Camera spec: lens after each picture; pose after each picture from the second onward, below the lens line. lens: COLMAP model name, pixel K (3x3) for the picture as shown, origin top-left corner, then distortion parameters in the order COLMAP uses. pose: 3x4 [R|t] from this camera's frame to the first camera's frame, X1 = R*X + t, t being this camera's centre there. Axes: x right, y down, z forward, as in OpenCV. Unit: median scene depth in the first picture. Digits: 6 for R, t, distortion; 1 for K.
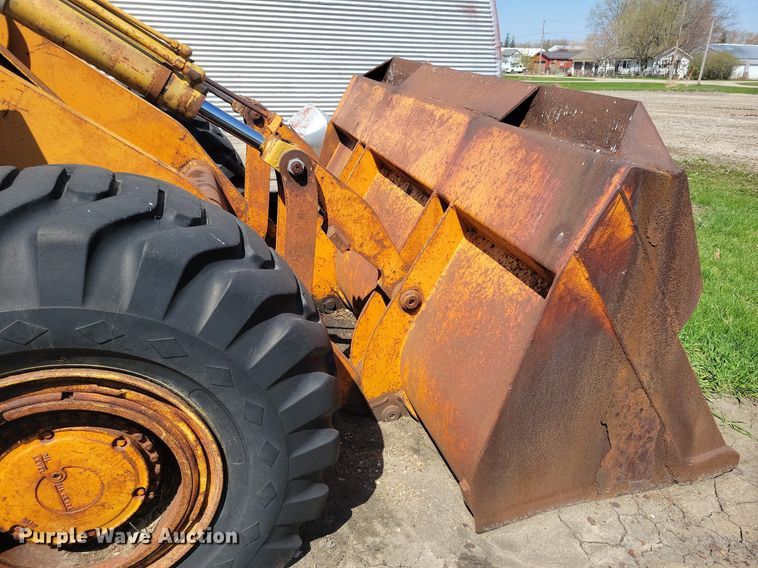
lens RADIAL K [[552.0, 0, 370.1], [0, 552.0, 284.3], [0, 0, 1]] dist [0.048510, -0.038440]
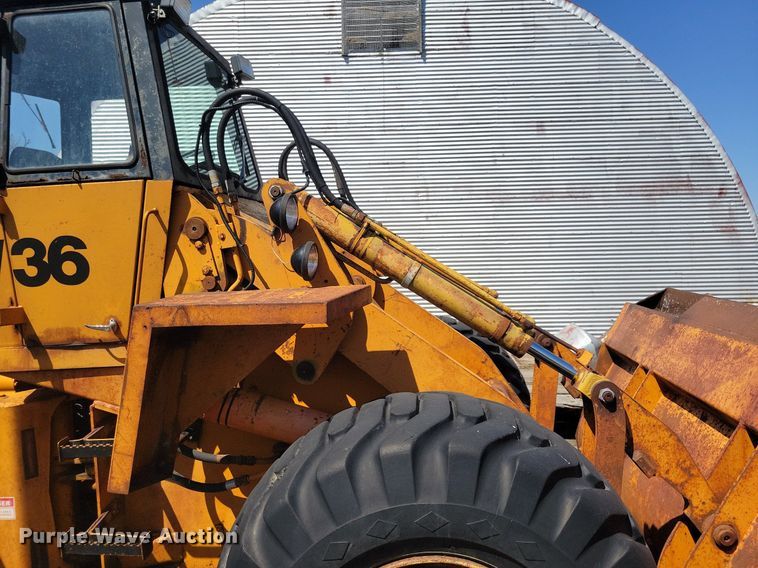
lens RADIAL K [[570.6, 0, 379.0], [0, 570.6, 284.0], [0, 0, 1]] dist [0.057393, -0.042507]
pose [[0.936364, -0.021609, -0.350364, -0.127986], [-0.100571, 0.939748, -0.326740, 0.007390], [0.336314, 0.341184, 0.877773, -0.243407]]
